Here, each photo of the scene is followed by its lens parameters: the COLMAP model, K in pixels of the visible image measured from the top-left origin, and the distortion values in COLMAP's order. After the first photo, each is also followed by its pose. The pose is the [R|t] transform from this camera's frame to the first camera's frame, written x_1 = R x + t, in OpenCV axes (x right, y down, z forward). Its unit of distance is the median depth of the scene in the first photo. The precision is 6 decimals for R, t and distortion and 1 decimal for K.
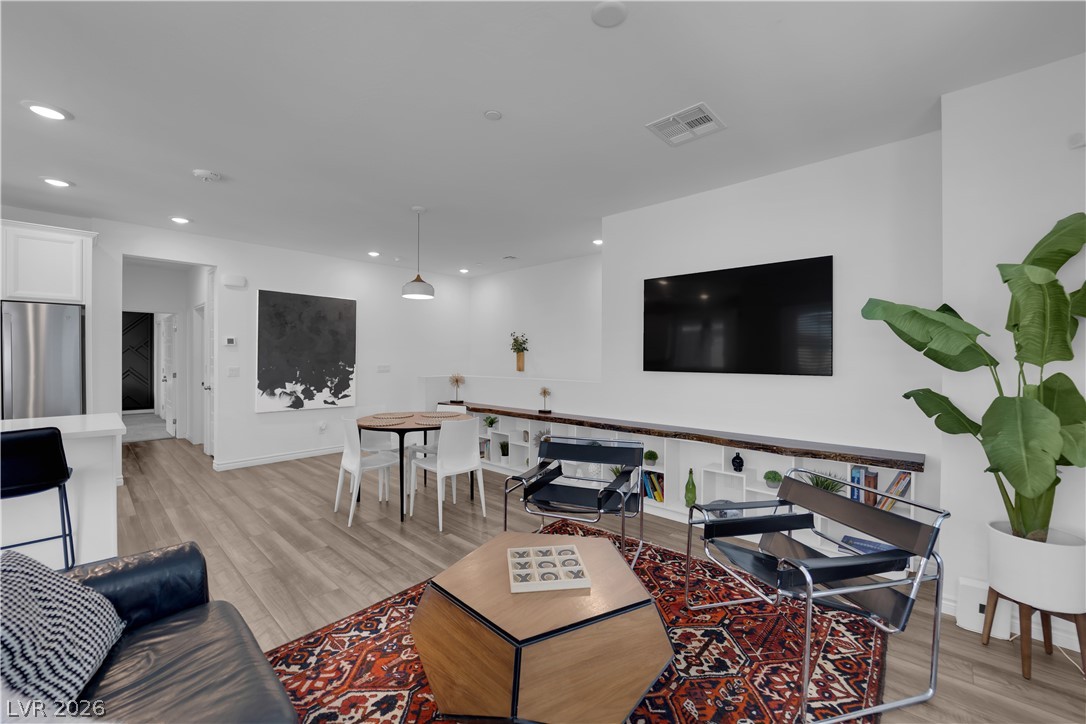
lens RADIAL K [[436.2, 0, 545.1], [0, 436.2, 358.4], [0, 0, 1]] dist [-0.010909, -0.003144]
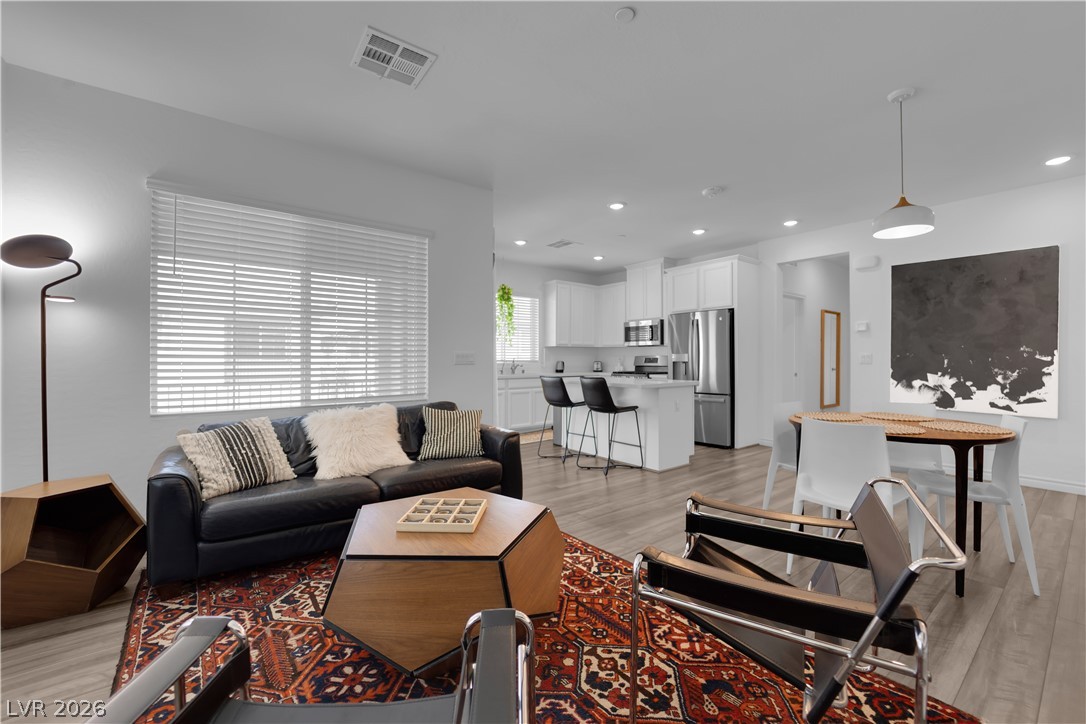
lens RADIAL K [[436.2, 0, 545.4], [0, 436.2, 358.2], [0, 0, 1]] dist [-0.010909, -0.003144]
pose [[-0.171566, -0.005409, -0.985158, 0.359319], [-0.006192, 0.999971, -0.004412, 0.041592], [0.985153, 0.005343, -0.171594, 0.516573]]
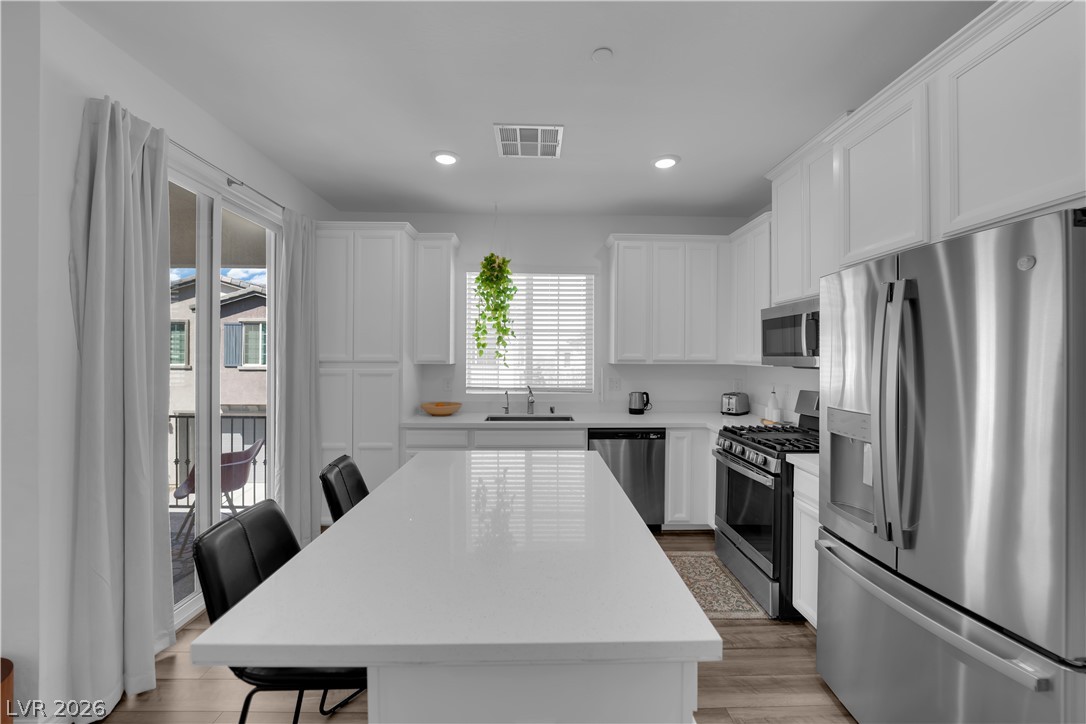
lens RADIAL K [[436.2, 0, 543.6], [0, 436.2, 358.4], [0, 0, 1]] dist [-0.010909, -0.003144]
pose [[-0.721937, -0.005848, -0.691934, -0.525411], [-0.012973, 0.999903, 0.005084, -0.019968], [0.691837, 0.012646, -0.721943, 0.766256]]
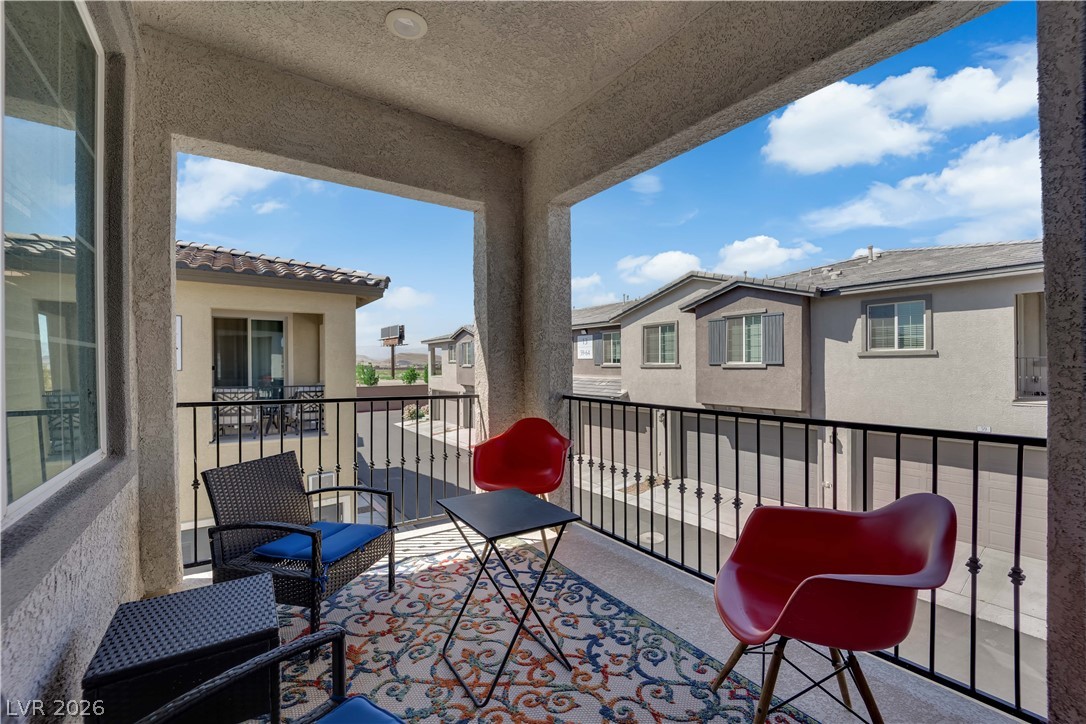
lens RADIAL K [[436.2, 0, 541.5], [0, 436.2, 365.0], [0, 0, 1]] dist [-0.010909, -0.003144]
pose [[-0.977566, 0.004114, 0.210589, -0.524821], [0.005919, 0.999951, 0.007943, 0.053451], [-0.210546, 0.009011, -0.977542, 0.143125]]
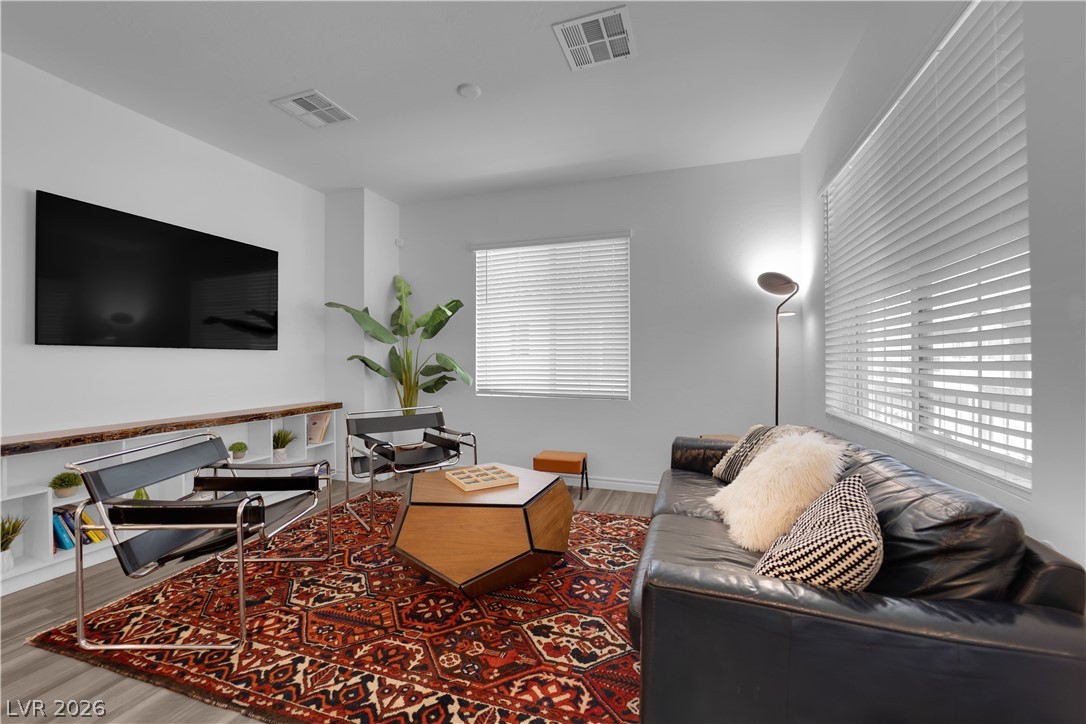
lens RADIAL K [[436.2, 0, 544.9], [0, 436.2, 357.9], [0, 0, 1]] dist [-0.010909, -0.003144]
pose [[-0.406805, 0.001742, 0.913513, -0.476152], [0.006121, 0.999981, 0.000819, 0.041434], [-0.913495, 0.005925, -0.406808, 0.500121]]
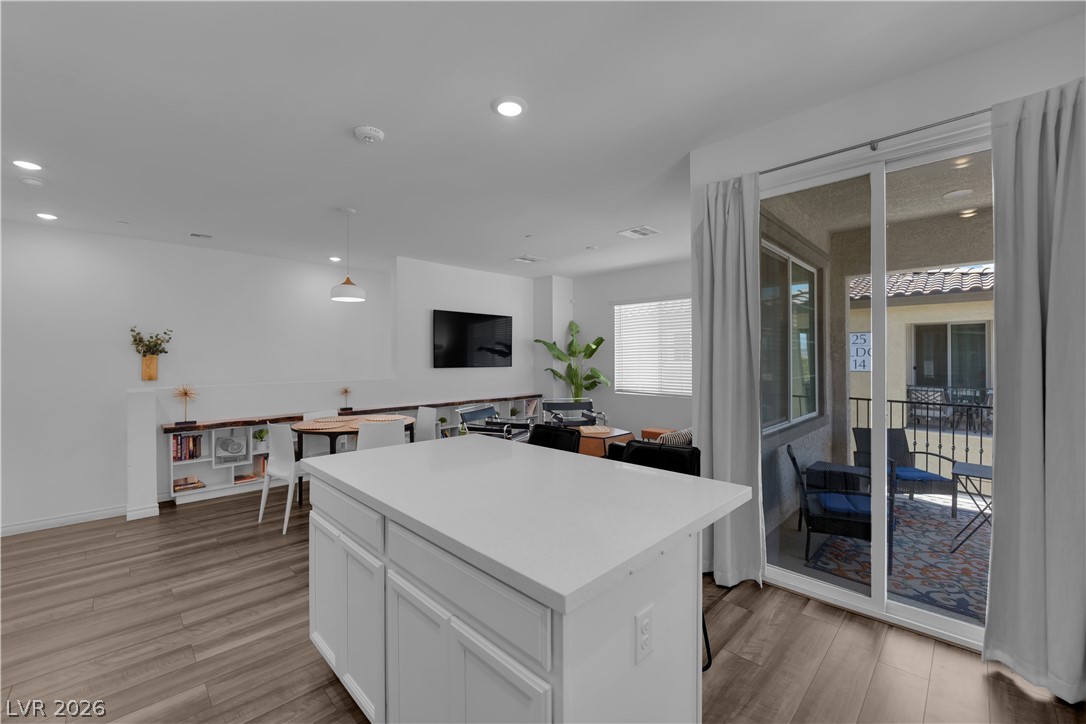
lens RADIAL K [[436.2, 0, 544.7], [0, 436.2, 358.2], [0, 0, 1]] dist [-0.010909, -0.003144]
pose [[0.040132, -0.003875, 0.999187, -1.091625], [0.009317, 0.999950, 0.003504, -0.006961], [-0.999151, 0.009169, 0.040166, 0.444842]]
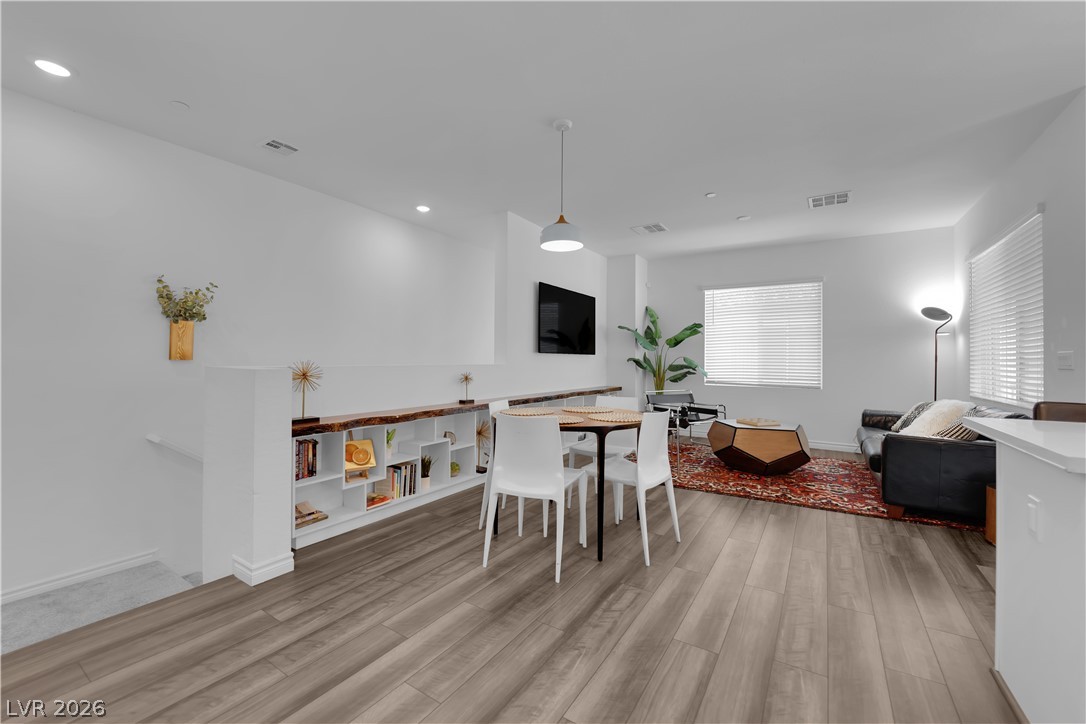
lens RADIAL K [[436.2, 0, 545.0], [0, 436.2, 357.2], [0, 0, 1]] dist [-0.010909, -0.003144]
pose [[-0.173964, 0.004125, 0.984743, -0.860166], [-0.002885, 0.999985, -0.004699, 0.039295], [-0.984748, -0.003658, -0.173949, 0.996208]]
